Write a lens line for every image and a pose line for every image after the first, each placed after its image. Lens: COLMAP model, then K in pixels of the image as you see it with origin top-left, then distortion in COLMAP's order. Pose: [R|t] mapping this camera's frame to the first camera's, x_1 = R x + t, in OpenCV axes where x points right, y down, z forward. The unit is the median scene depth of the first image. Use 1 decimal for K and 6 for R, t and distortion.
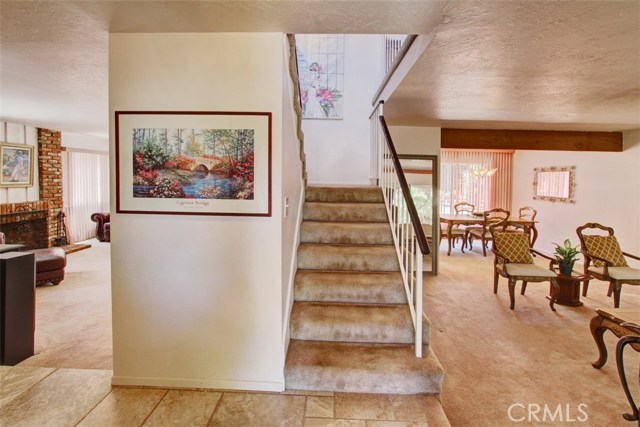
lens RADIAL K [[290.0, 0, 323.8], [0, 290.0, 190.9], [0, 0, 1]] dist [-0.000622, -0.000243]
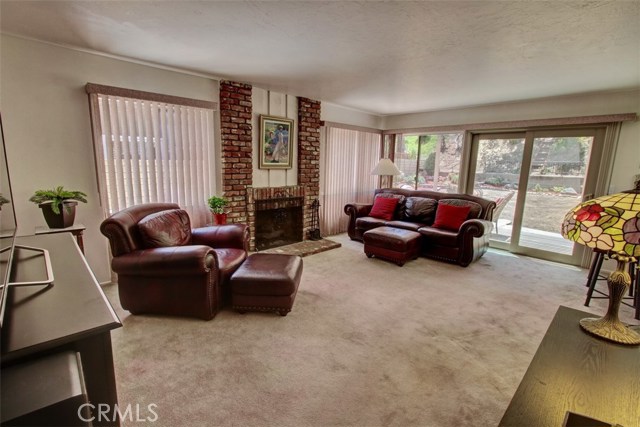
lens RADIAL K [[296.4, 0, 321.0], [0, 296.4, 215.4], [0, 0, 1]] dist [-0.012880, 0.000273]
pose [[0.692333, 0.125840, -0.710520, -0.294986], [-0.043847, 0.990193, 0.132649, 0.001547], [0.720244, -0.060683, 0.691061, 0.435171]]
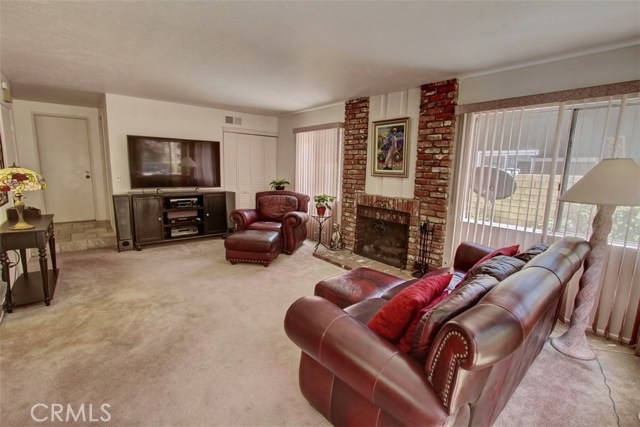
lens RADIAL K [[296.4, 0, 321.0], [0, 296.4, 215.4], [0, 0, 1]] dist [-0.012880, 0.000273]
pose [[-0.785258, 0.062403, -0.616016, -0.382156], [-0.068919, 0.979916, 0.187121, -0.043489], [0.615321, 0.189393, -0.765186, 1.397094]]
